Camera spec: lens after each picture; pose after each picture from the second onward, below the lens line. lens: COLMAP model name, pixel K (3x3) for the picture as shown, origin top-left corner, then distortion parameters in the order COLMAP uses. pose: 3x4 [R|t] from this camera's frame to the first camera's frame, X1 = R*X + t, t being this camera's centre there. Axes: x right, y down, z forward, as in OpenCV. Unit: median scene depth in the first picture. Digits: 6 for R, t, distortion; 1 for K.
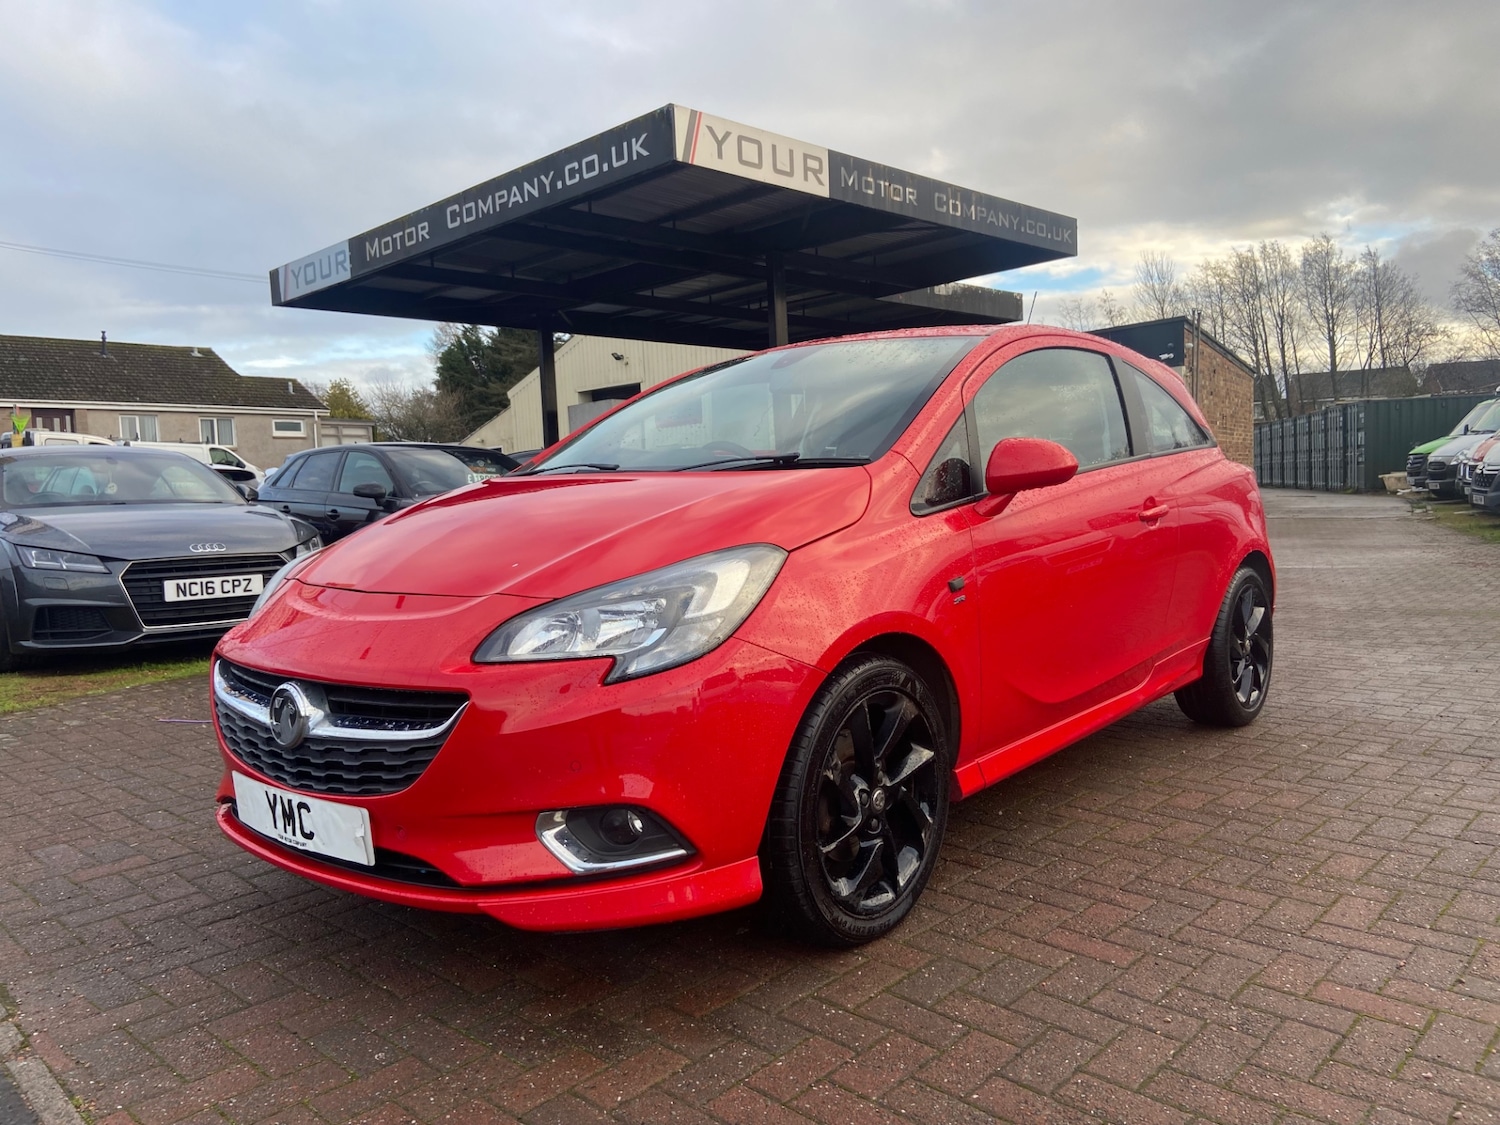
lens RADIAL K [[1125.2, 0, 751.5], [0, 1125.2, 554.1], [0, 0, 1]] dist [0.115763, -0.145030]
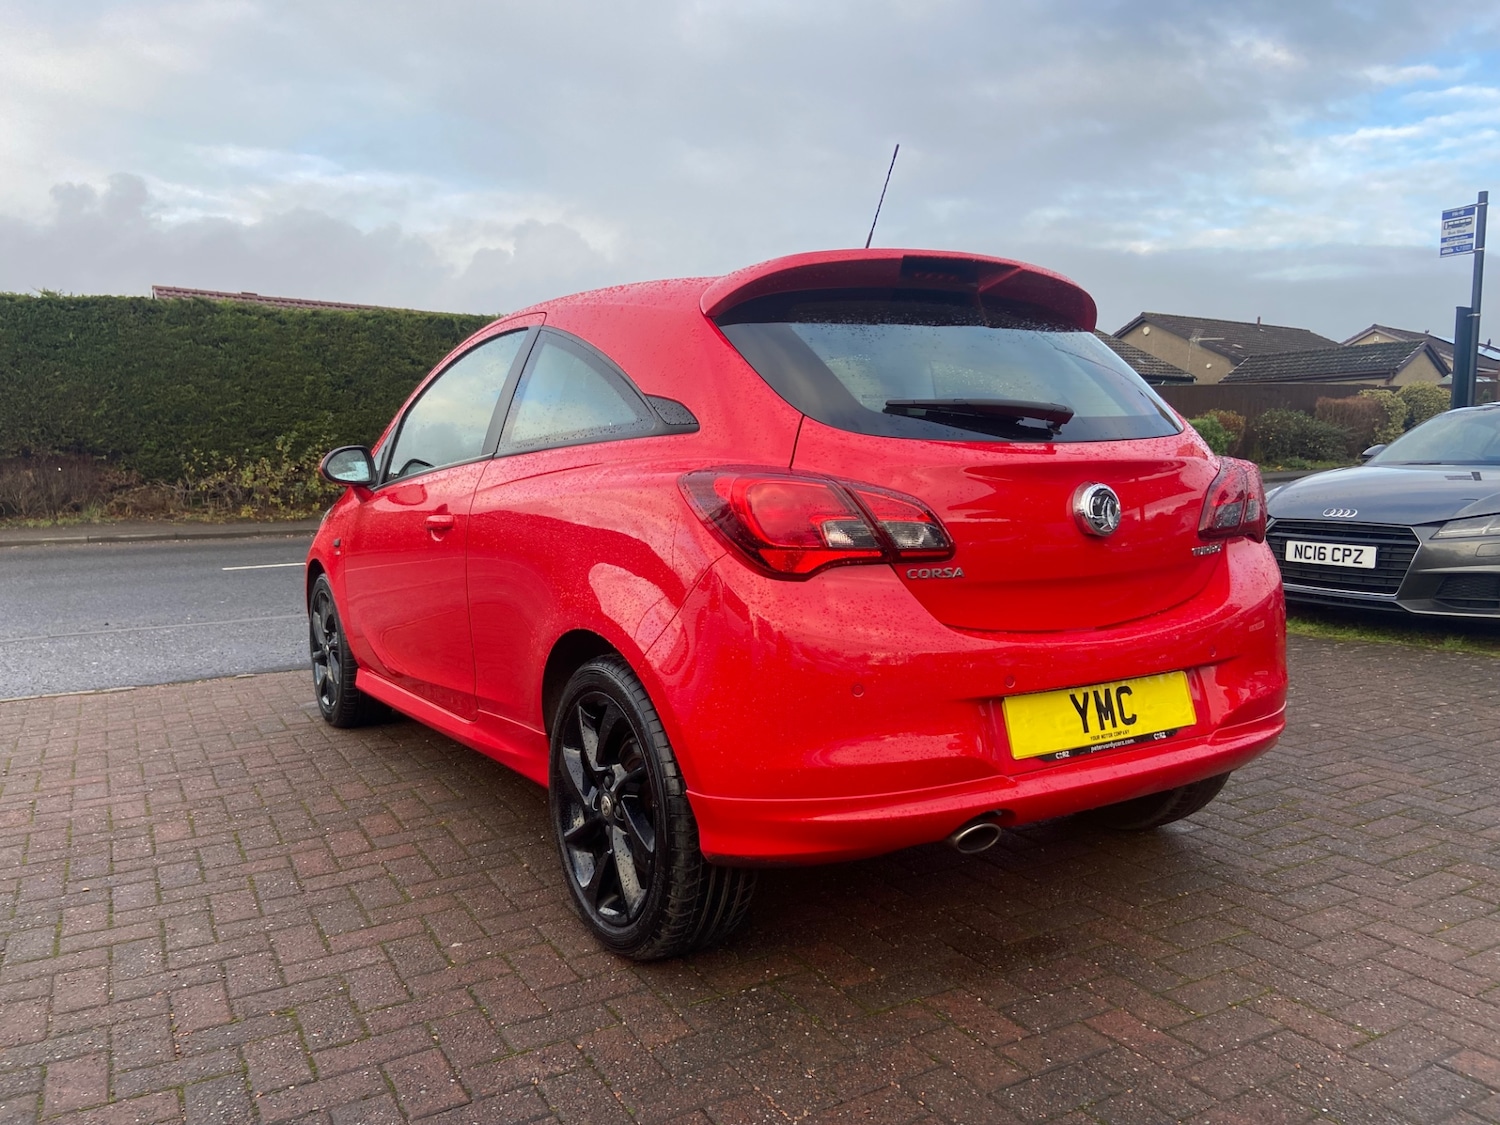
lens RADIAL K [[1125.2, 0, 735.9], [0, 1125.2, 569.2], [0, 0, 1]] dist [0.115763, -0.145030]
pose [[-0.310457, 0.118056, -0.943228, 0.608229], [-0.040886, 0.989681, 0.137328, -0.071179], [0.949708, 0.081199, -0.302427, 0.814104]]
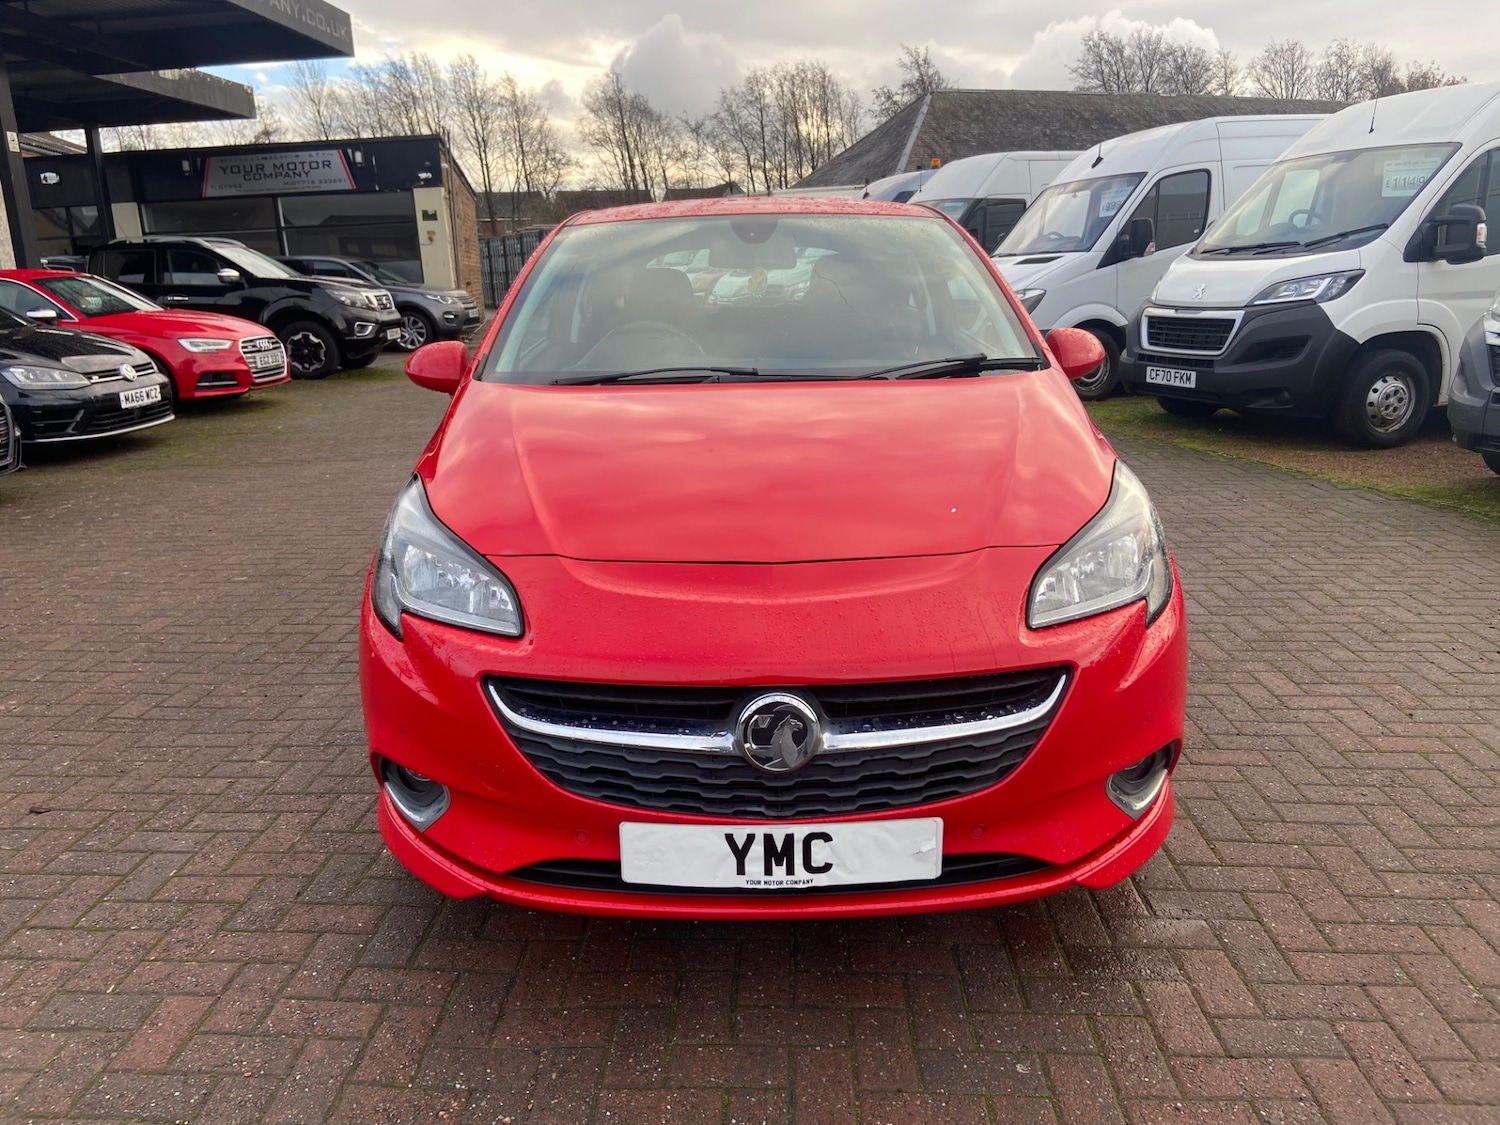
lens RADIAL K [[1125.2, 0, 735.7], [0, 1125.2, 547.3], [0, 0, 1]] dist [0.115763, -0.145030]
pose [[0.766680, -0.140313, 0.626509, -0.316189], [0.042615, 0.984796, 0.168406, -0.041121], [-0.640614, -0.102415, 0.761003, 0.156260]]
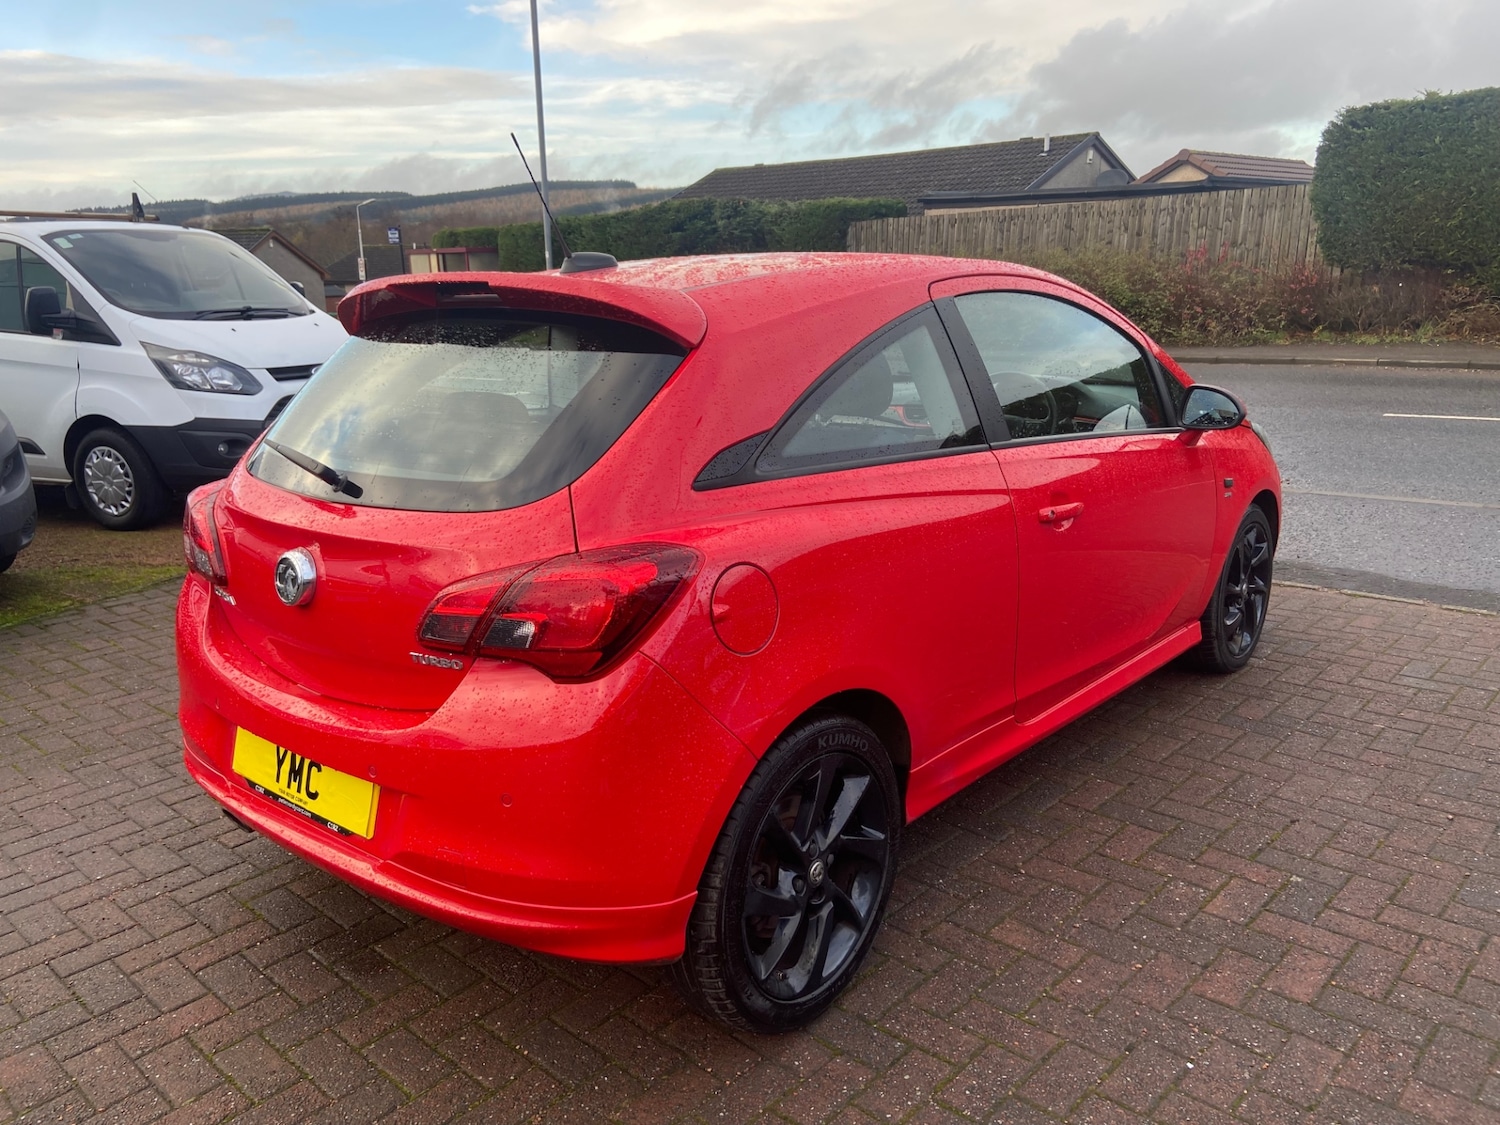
lens RADIAL K [[1129.1, 0, 734.4], [0, 1129.1, 567.6], [0, 0, 1]] dist [0.091618, -0.114785]
pose [[-0.998223, 0.054672, 0.023723, 0.109242], [0.059333, 0.949092, 0.309360, -0.145144], [-0.005602, 0.310218, -0.950649, 1.130060]]
